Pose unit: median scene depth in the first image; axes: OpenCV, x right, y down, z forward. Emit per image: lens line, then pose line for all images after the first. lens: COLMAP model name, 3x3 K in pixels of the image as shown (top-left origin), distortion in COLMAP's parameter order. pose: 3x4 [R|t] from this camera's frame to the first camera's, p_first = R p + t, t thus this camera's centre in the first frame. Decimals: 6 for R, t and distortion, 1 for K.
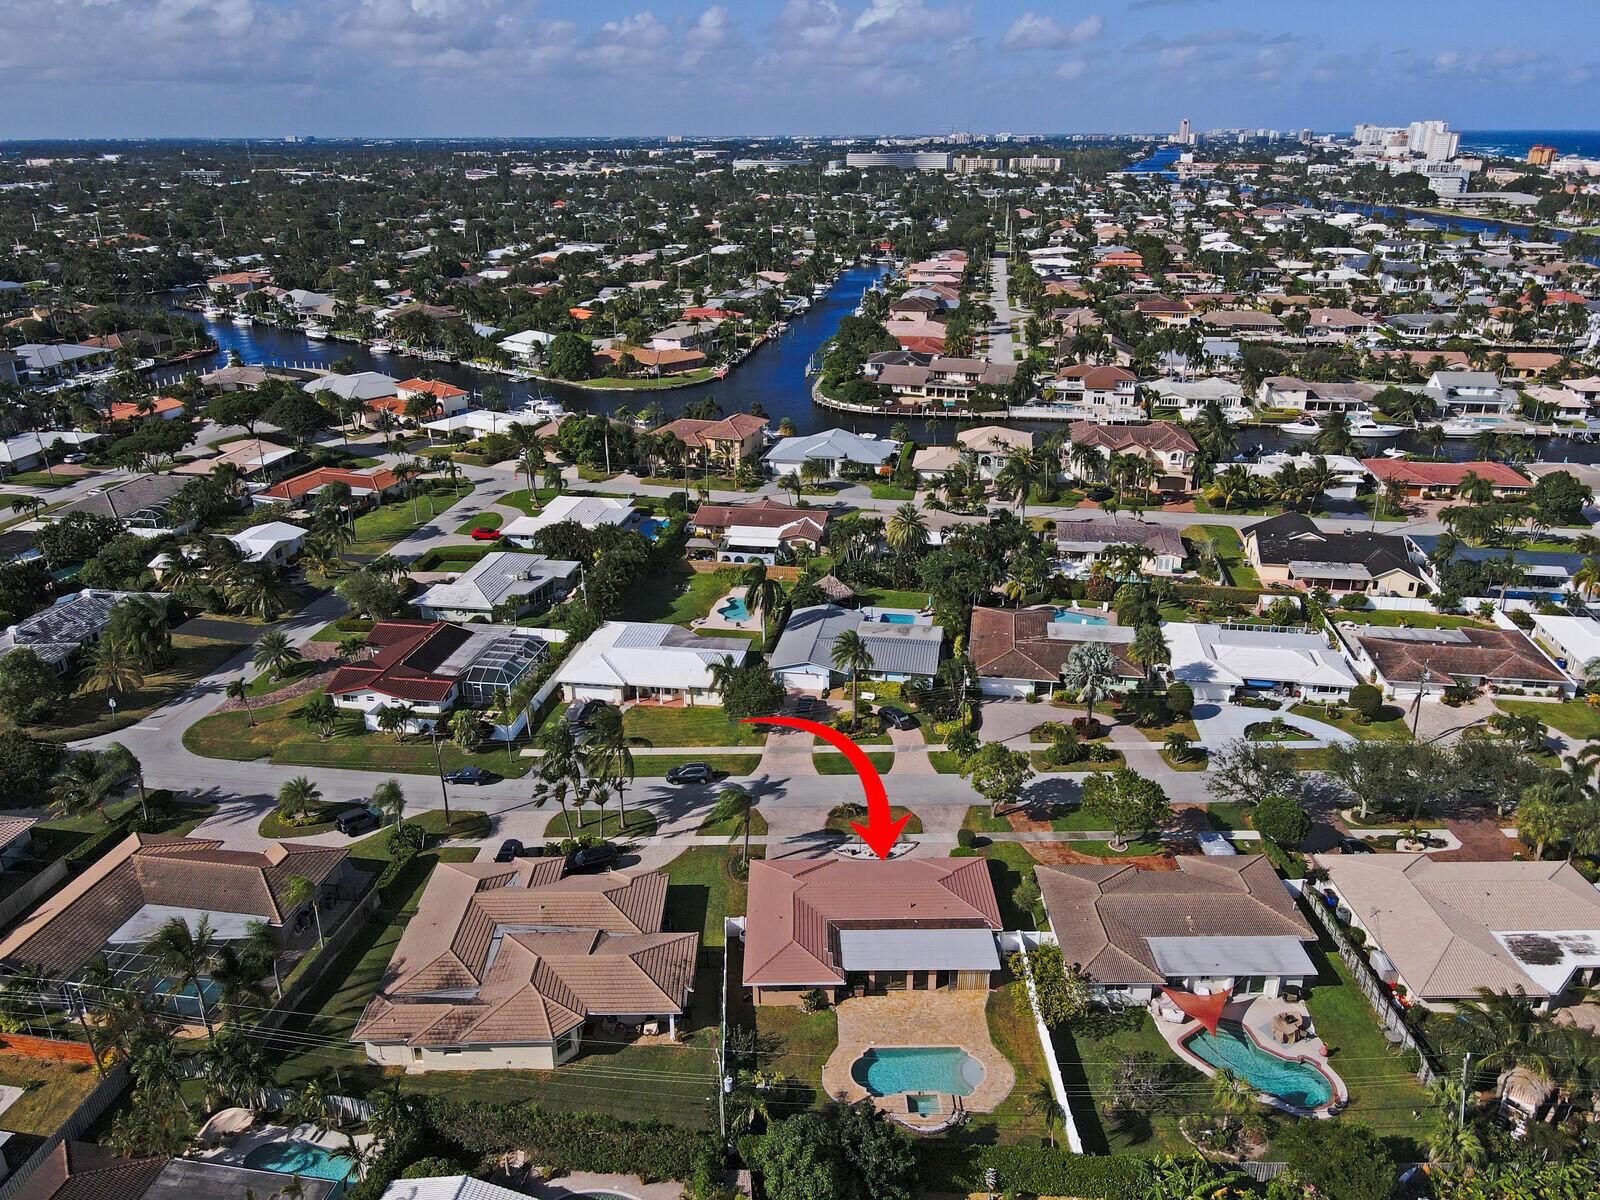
lens RADIAL K [[1181.0, 0, 800.0], [0, 1181.0, 600.0], [0, 0, 1]] dist [-0.007772, 0.046146]
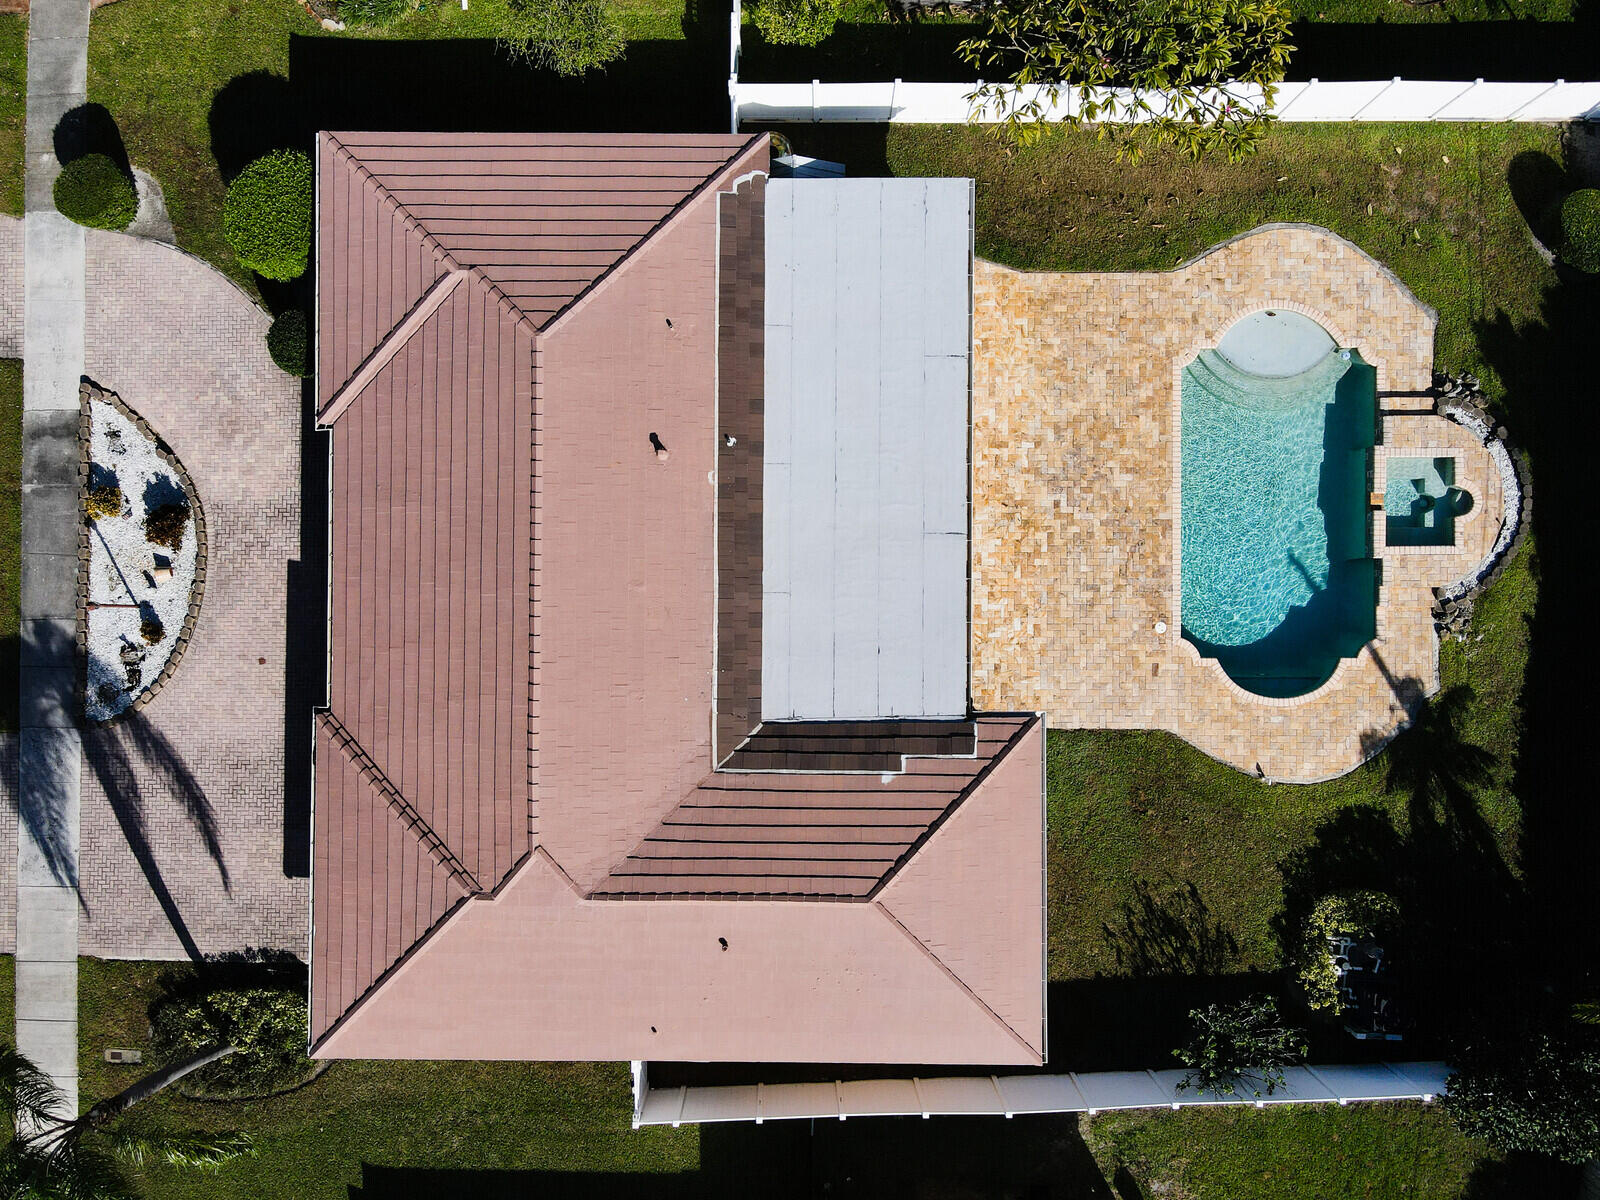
lens RADIAL K [[1181.0, 0, 800.0], [0, 1181.0, 600.0], [0, 0, 1]] dist [-0.007772, 0.046146]
pose [[0.009978, -0.999746, 0.020220, 0.058099], [0.386345, 0.022506, 0.922080, 0.027040], [-0.922301, -0.001388, 0.386471, 0.913885]]
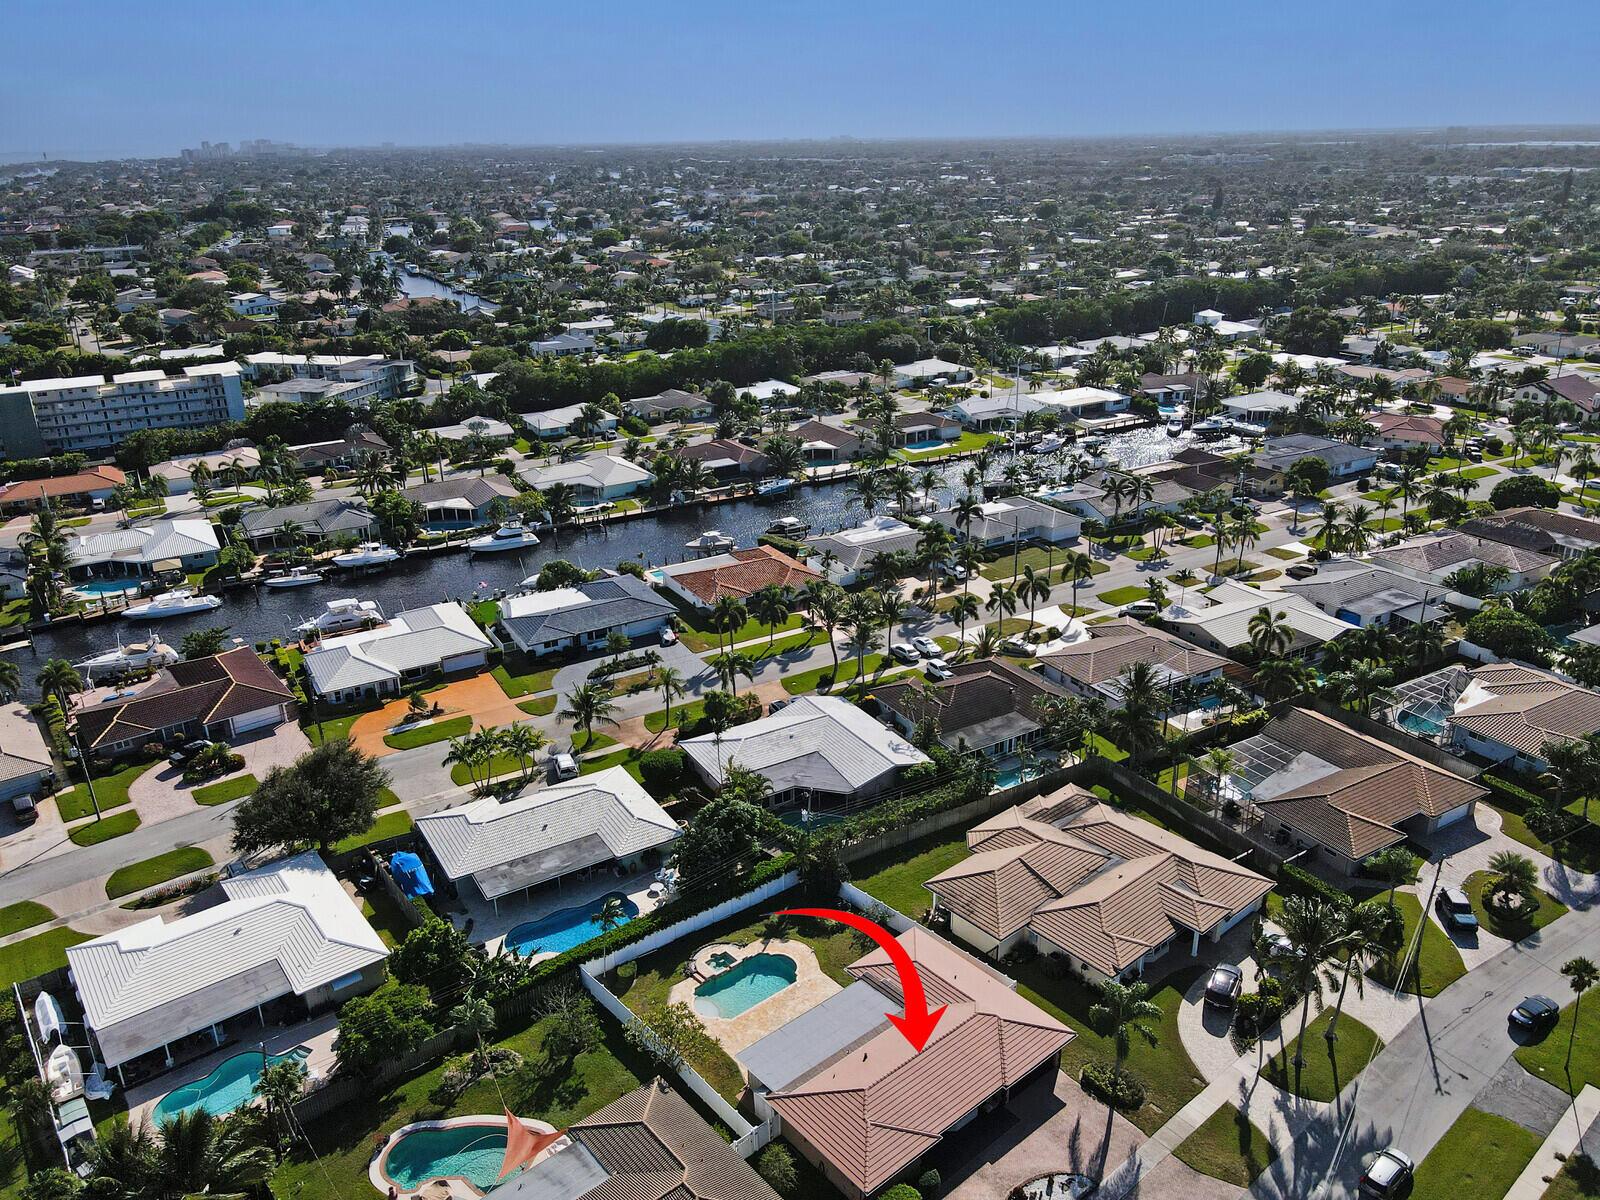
lens RADIAL K [[1181.0, 0, 800.0], [0, 1181.0, 600.0], [0, 0, 1]] dist [-0.007772, 0.046146]
pose [[-0.764439, 0.267011, -0.586803, 0.574695], [-0.207905, 0.759473, 0.616422, -0.538981], [0.610253, 0.593216, -0.525058, 1.292042]]
